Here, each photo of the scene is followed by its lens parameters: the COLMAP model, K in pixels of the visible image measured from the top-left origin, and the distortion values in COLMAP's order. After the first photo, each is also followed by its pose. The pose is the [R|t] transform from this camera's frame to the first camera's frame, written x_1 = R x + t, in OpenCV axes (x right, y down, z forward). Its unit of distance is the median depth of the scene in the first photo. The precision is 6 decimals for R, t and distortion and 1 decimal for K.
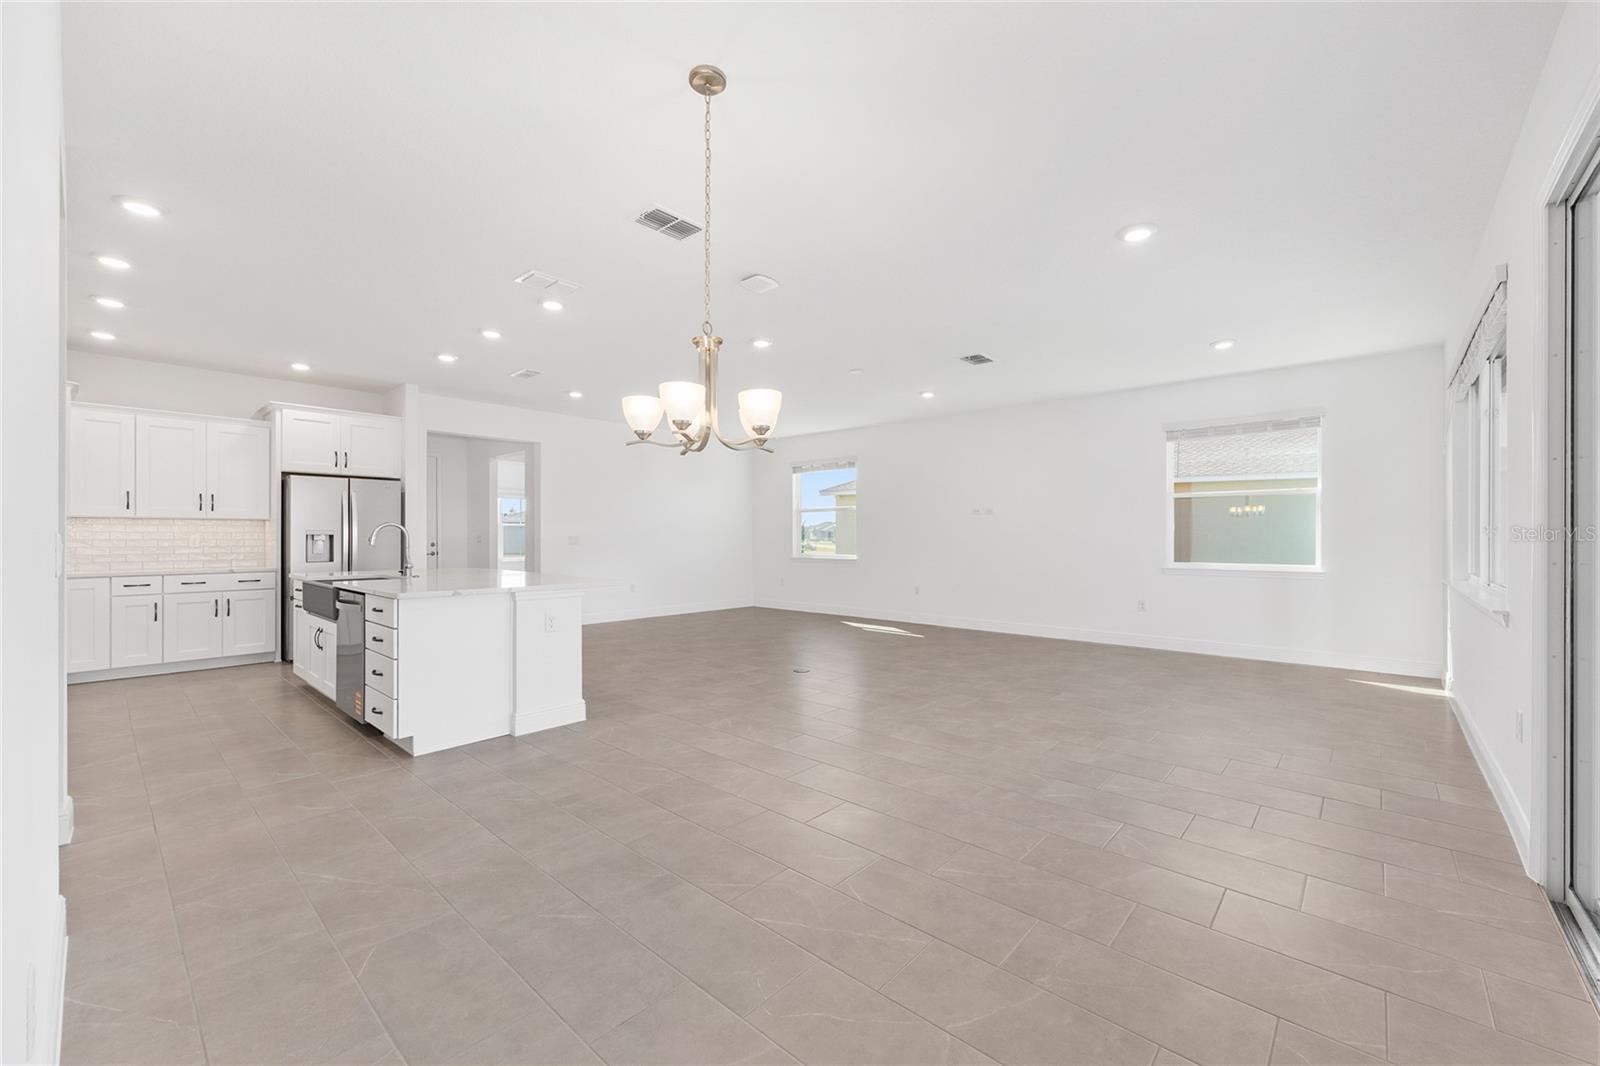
lens RADIAL K [[643.2, 0, 802.3], [0, 643.2, 536.3], [0, 0, 1]] dist [-0.002179, 0.000791]
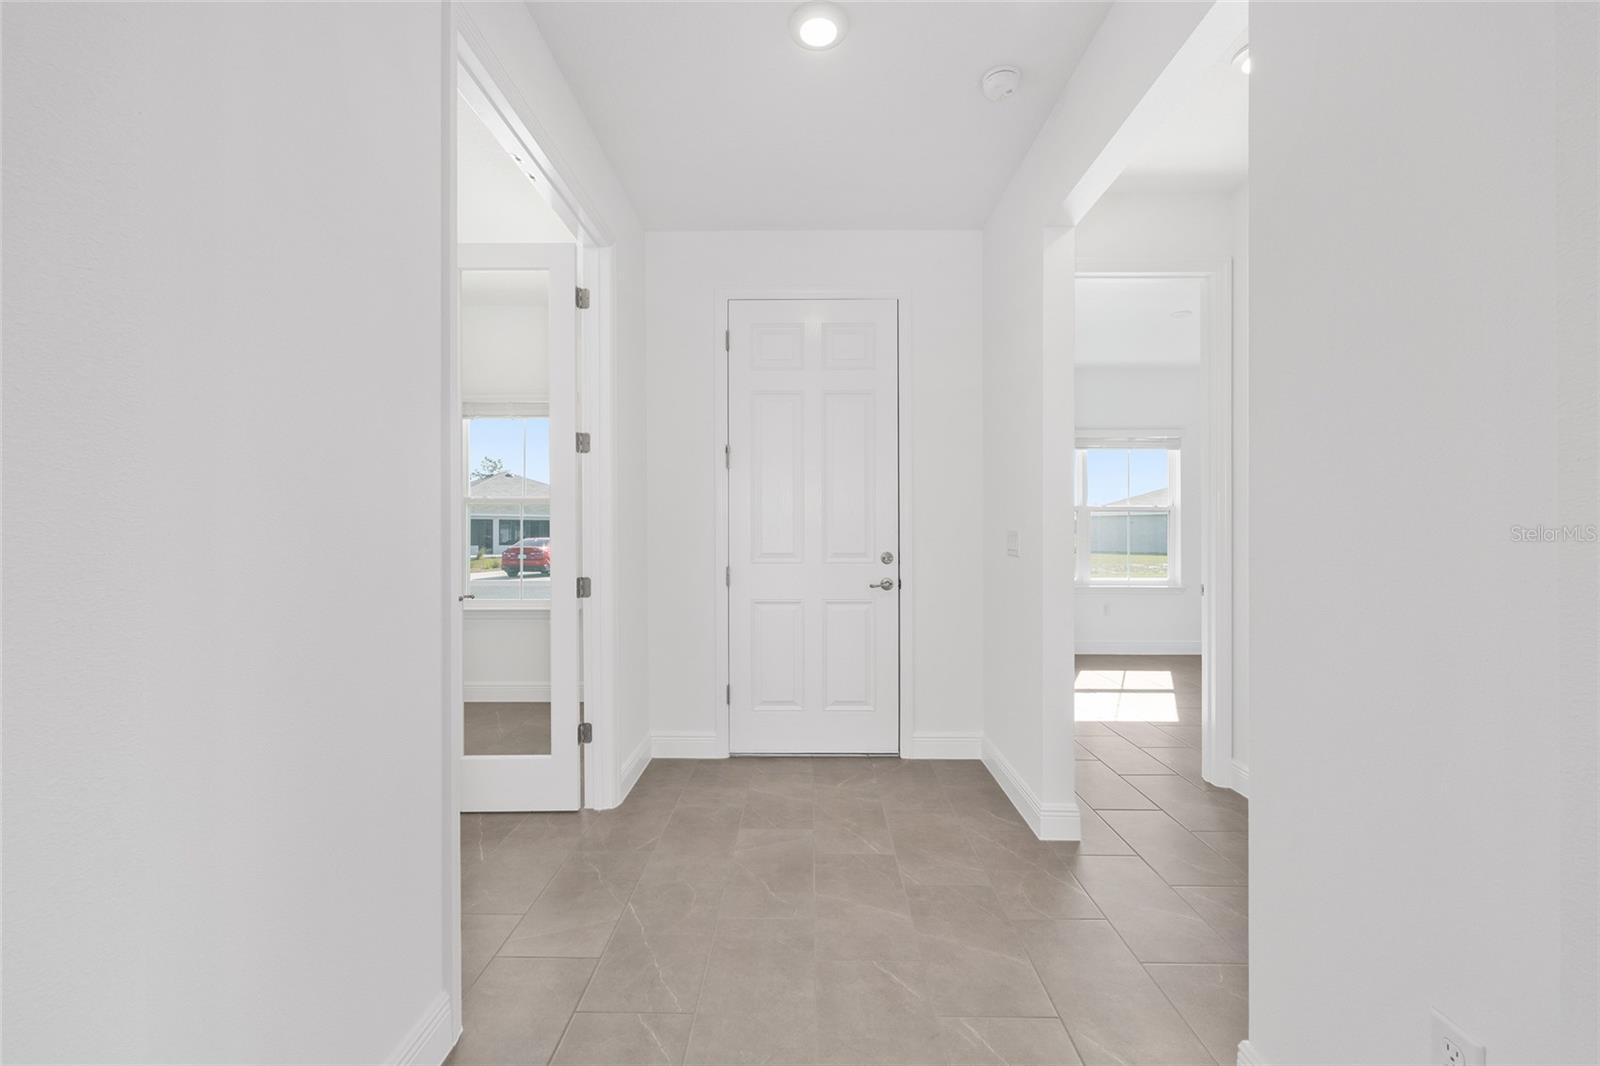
lens RADIAL K [[643.2, 0, 802.3], [0, 643.2, 536.3], [0, 0, 1]] dist [-0.002179, 0.000791]
pose [[0.661241, 0.010711, -0.750097, -0.551117], [0.000093, 0.999897, 0.014360, -0.005731], [0.750173, -0.009566, 0.661172, 1.170729]]
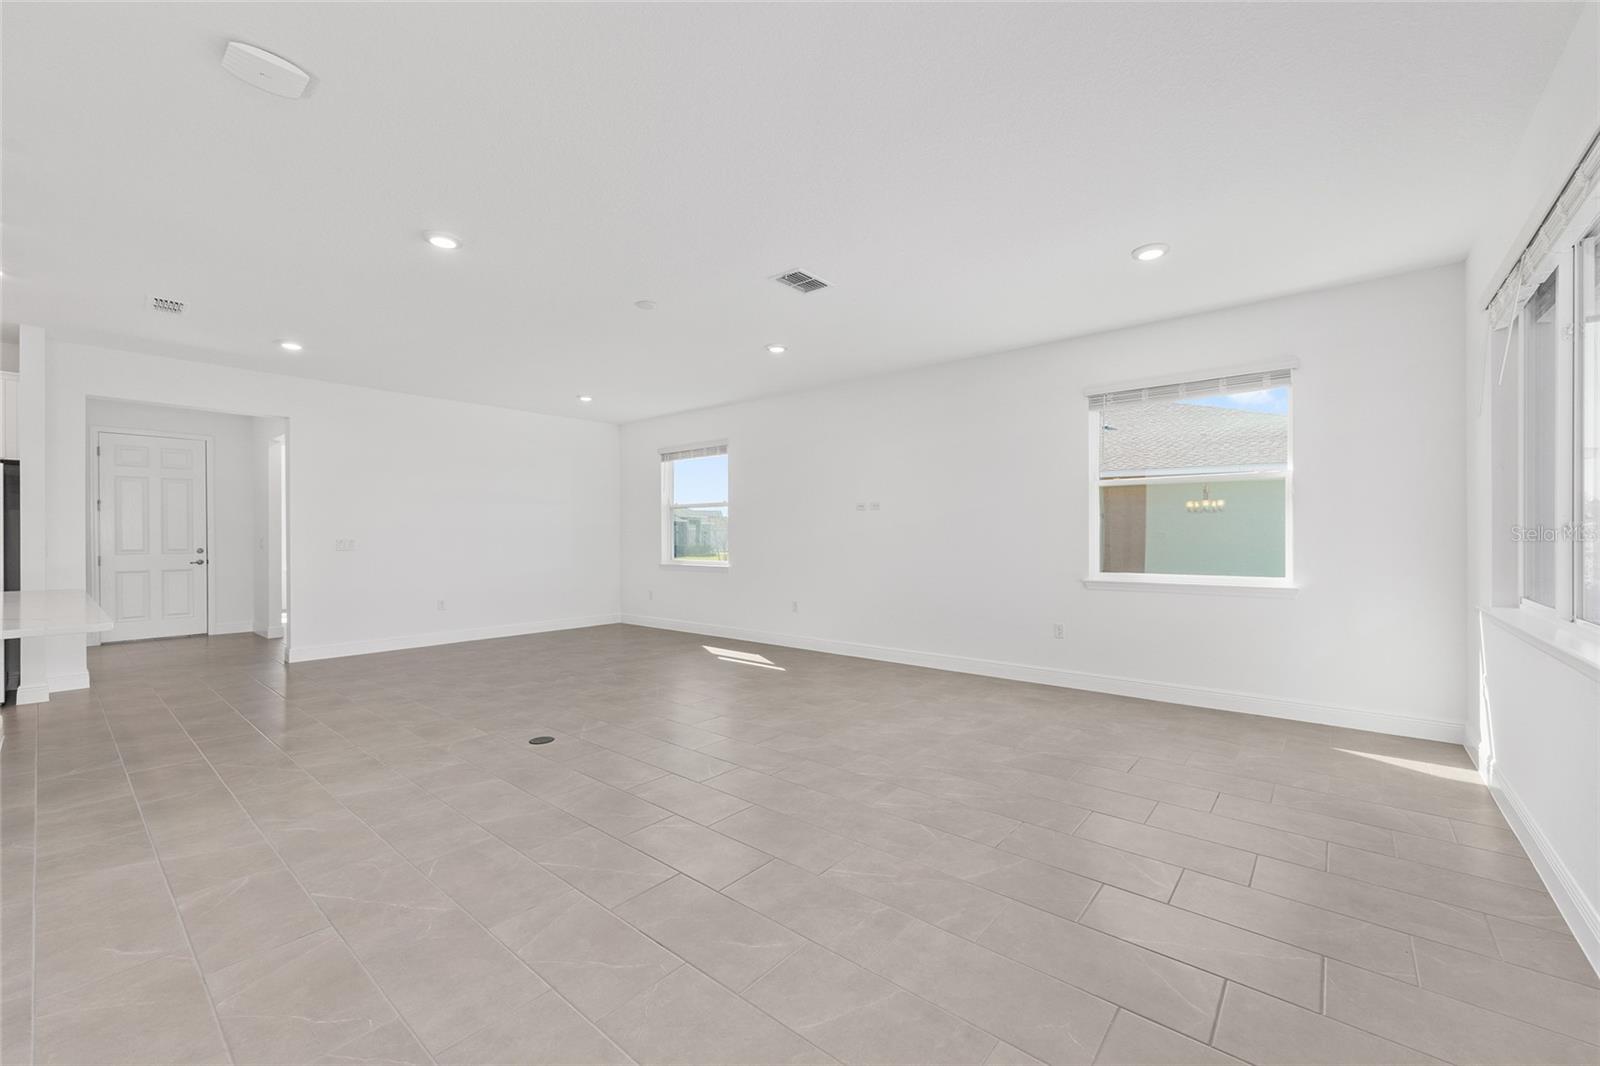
lens RADIAL K [[643.2, 0, 802.3], [0, 643.2, 536.3], [0, 0, 1]] dist [-0.002179, 0.000791]
pose [[0.999498, -0.004335, 0.031396, 0.228393], [0.004305, 0.999990, 0.001051, -0.004443], [-0.031400, -0.000916, 0.999506, 0.288473]]
